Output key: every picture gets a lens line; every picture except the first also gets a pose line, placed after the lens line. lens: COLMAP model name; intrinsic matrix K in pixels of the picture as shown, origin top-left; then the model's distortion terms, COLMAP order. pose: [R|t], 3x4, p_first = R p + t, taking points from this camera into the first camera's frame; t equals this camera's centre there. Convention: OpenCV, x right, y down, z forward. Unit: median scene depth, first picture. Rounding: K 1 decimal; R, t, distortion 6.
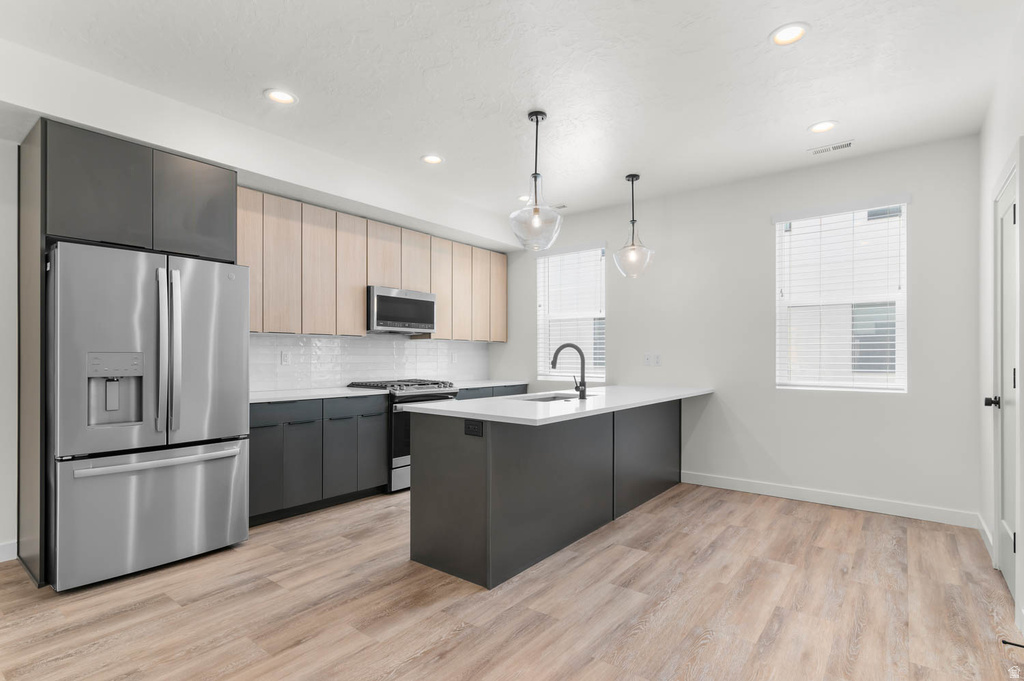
lens RADIAL K [[497.5, 0, 516.7], [0, 497.5, 353.4], [0, 0, 1]] dist [0.000615, 0.000300]
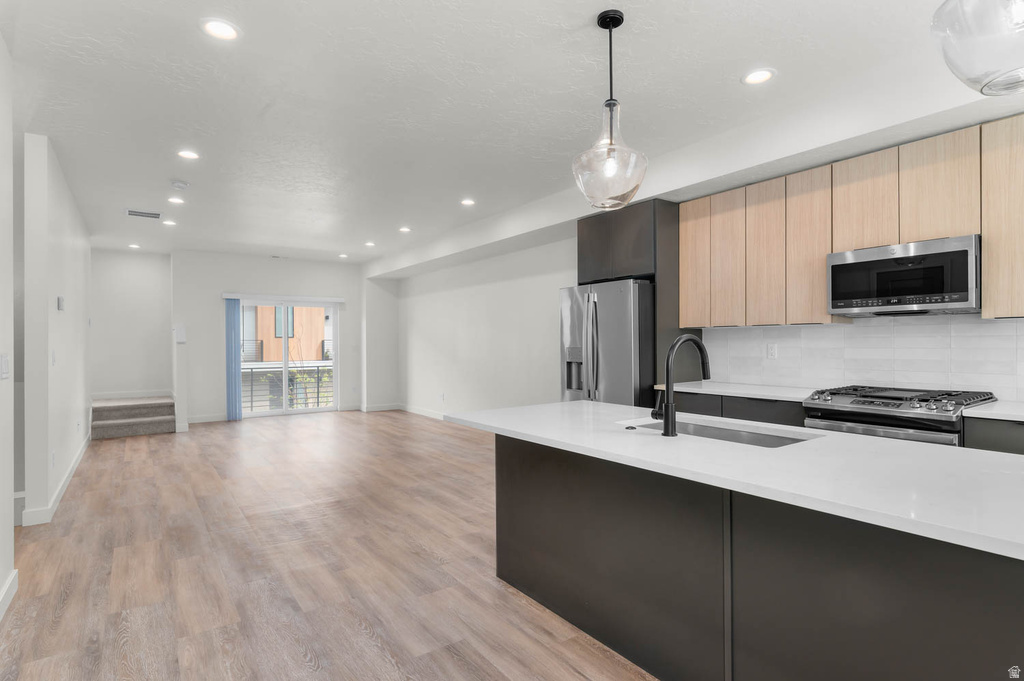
lens RADIAL K [[509.2, 0, 513.4], [0, 509.2, 345.1], [0, 0, 1]] dist [-0.002898, -0.000447]
pose [[-0.267194, 0.005218, -0.963629, 0.582210], [0.013742, 0.999904, 0.001604, -0.010673], [0.963545, -0.012814, -0.267240, 0.791457]]
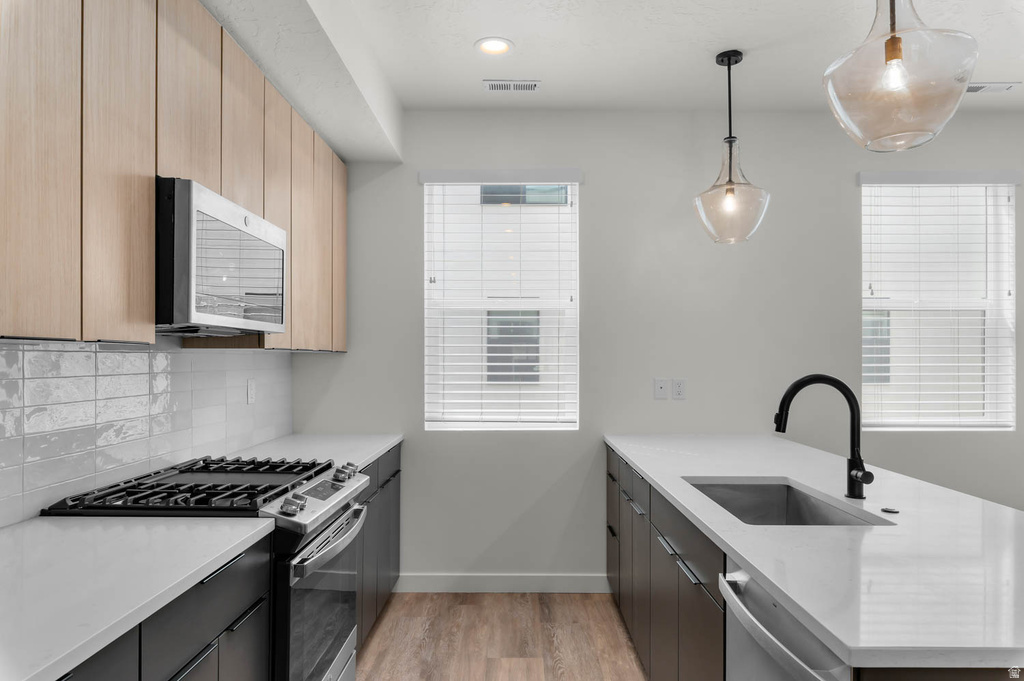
lens RADIAL K [[660.9, 0, 517.0], [0, 660.9, 343.0], [0, 0, 1]] dist [-0.002652, -0.000685]
pose [[0.791188, 0.013351, 0.611428, -0.397806], [-0.004498, 0.999862, -0.016013, -0.032008], [-0.611557, 0.009919, 0.791138, 0.591058]]
